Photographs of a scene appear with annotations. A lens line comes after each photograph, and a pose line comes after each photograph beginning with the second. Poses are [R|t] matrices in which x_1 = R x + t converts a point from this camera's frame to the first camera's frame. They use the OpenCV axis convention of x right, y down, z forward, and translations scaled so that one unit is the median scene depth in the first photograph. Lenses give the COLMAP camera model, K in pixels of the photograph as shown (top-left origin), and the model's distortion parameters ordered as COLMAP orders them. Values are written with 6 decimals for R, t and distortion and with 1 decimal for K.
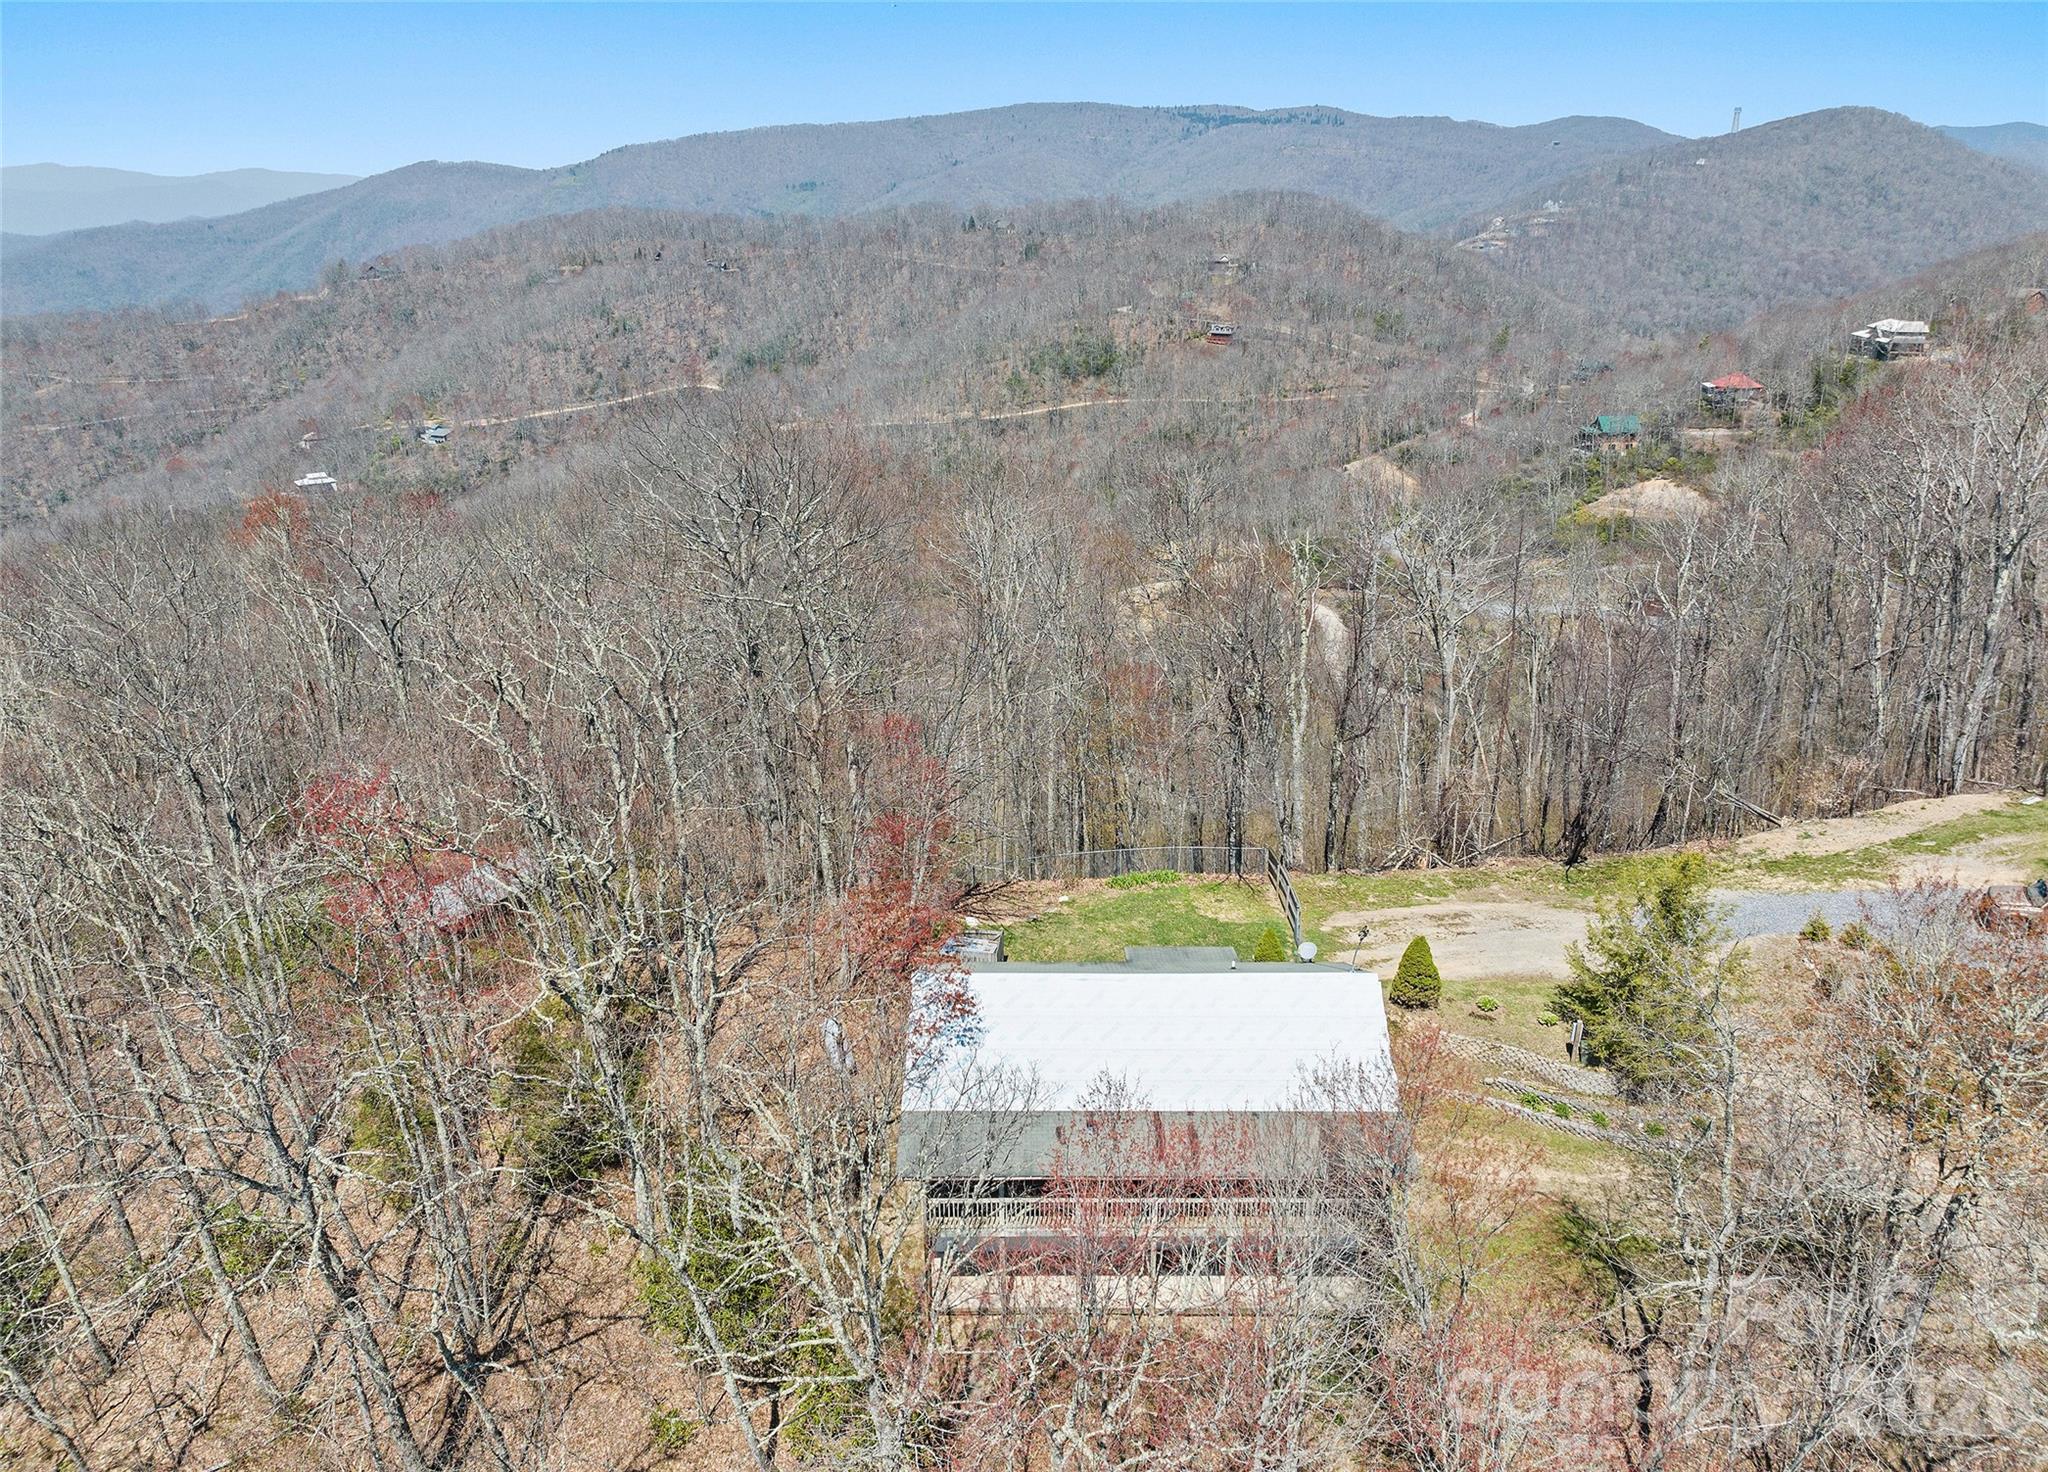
lens RADIAL K [[1463.8, 0, 1018.5], [0, 1463.8, 730.0], [0, 0, 1]] dist [-0.023327, 0.009026]
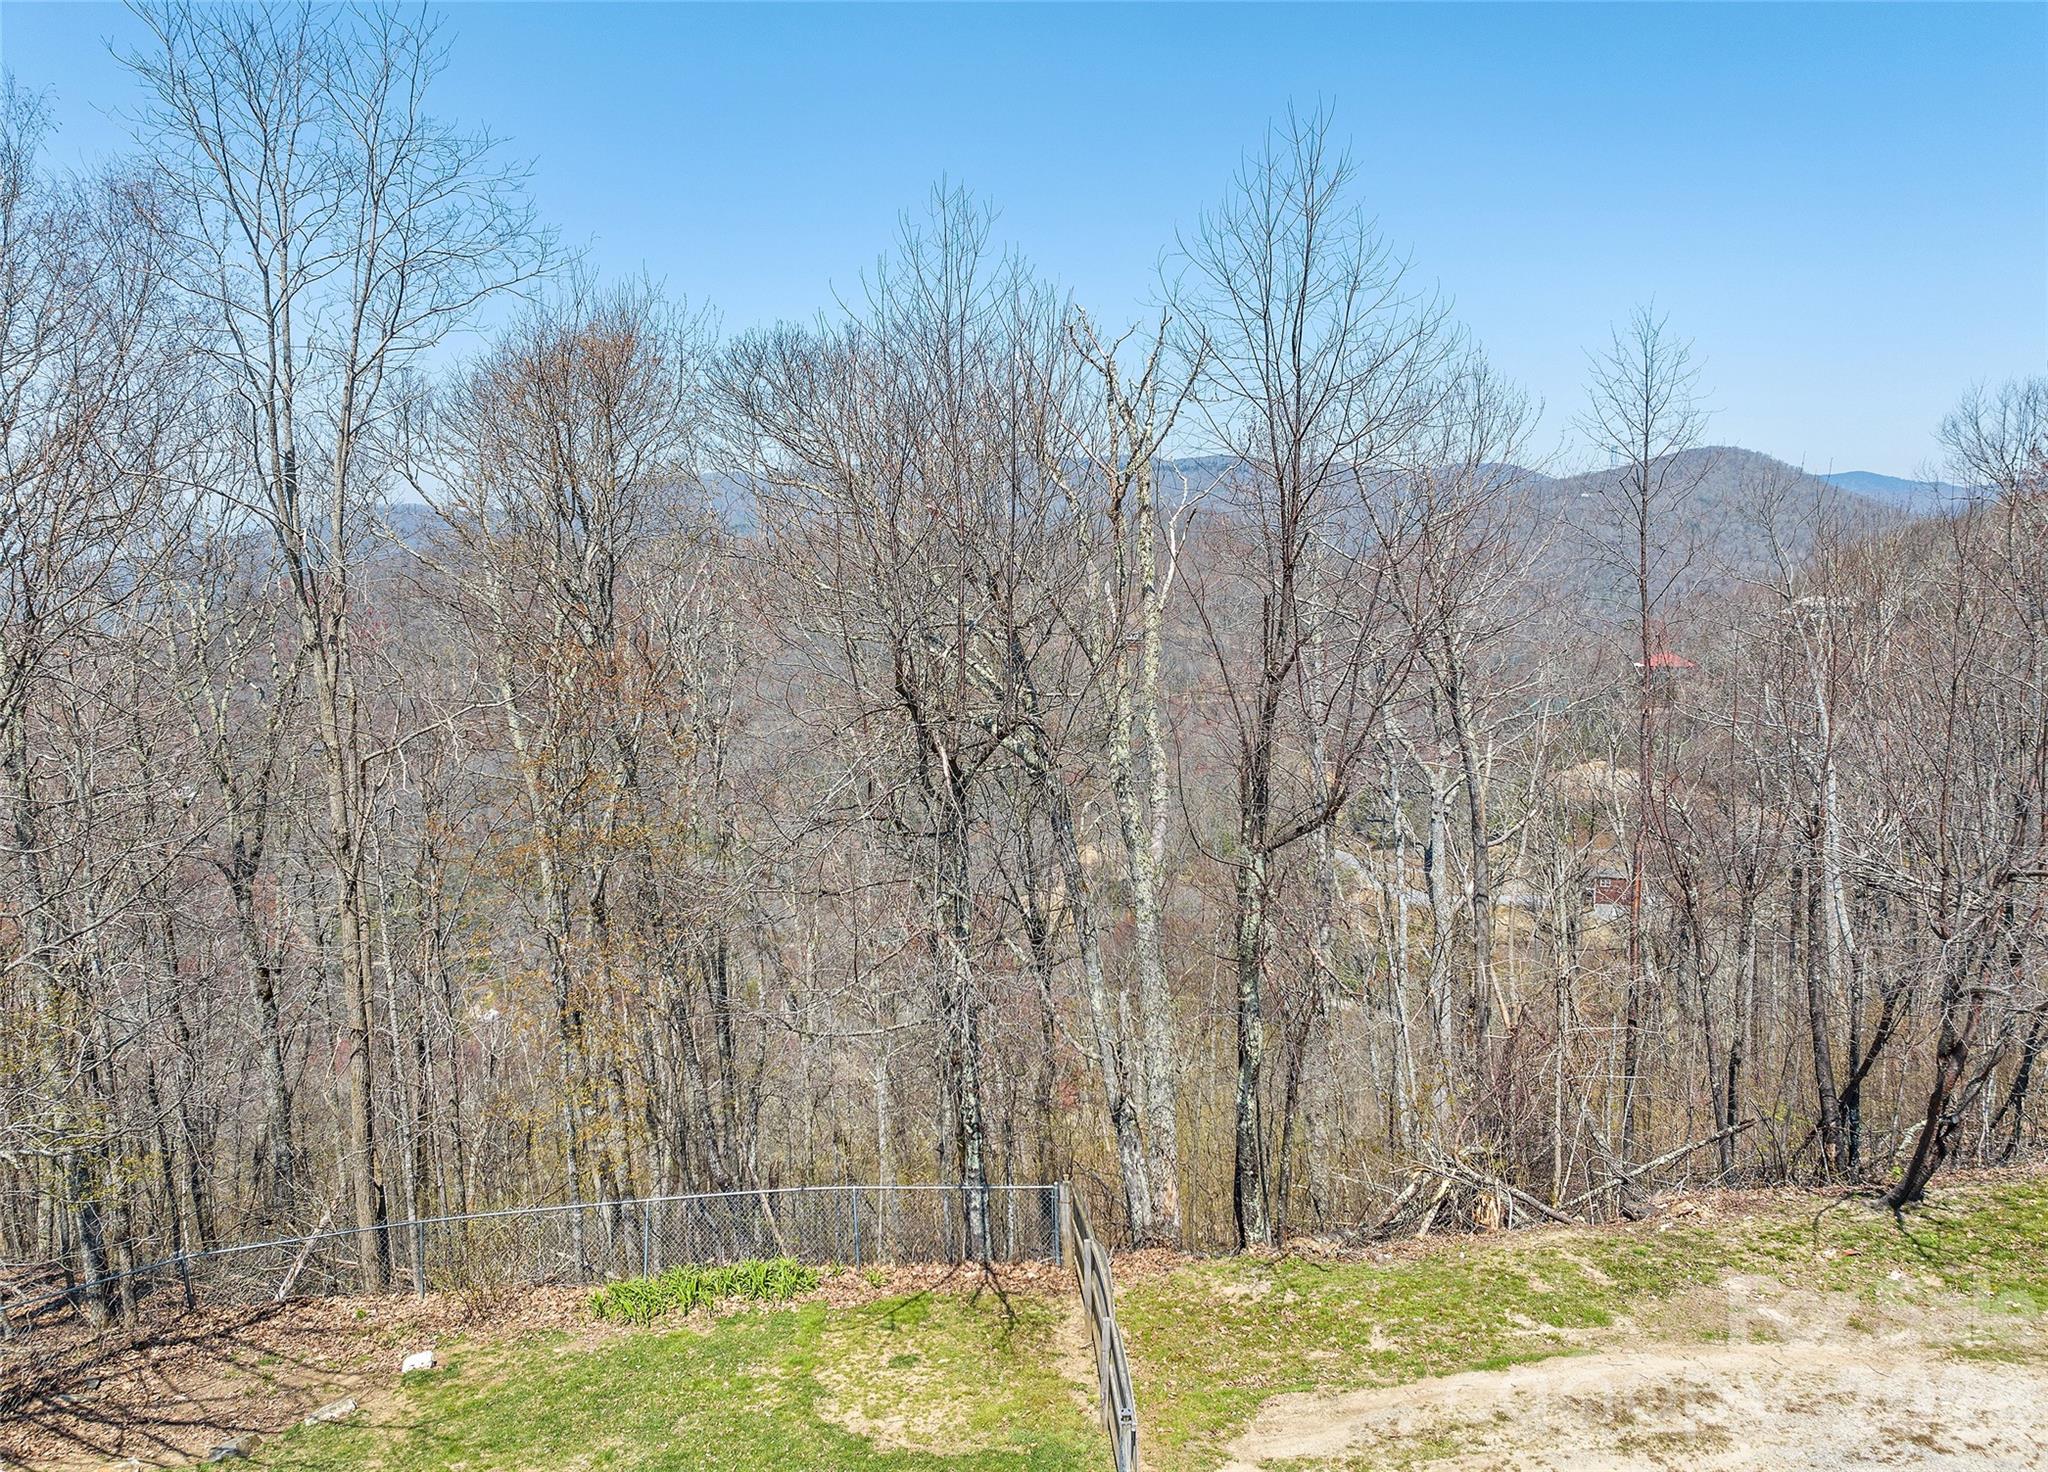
lens RADIAL K [[1463.8, 0, 1034.7], [0, 1463.8, 735.8], [0, 0, 1]] dist [-0.023327, 0.009026]
pose [[0.998143, -0.006135, 0.060600, 0.142925], [0.019269, 0.975622, -0.218612, 0.052912], [-0.057781, 0.219374, 0.973928, 0.643773]]
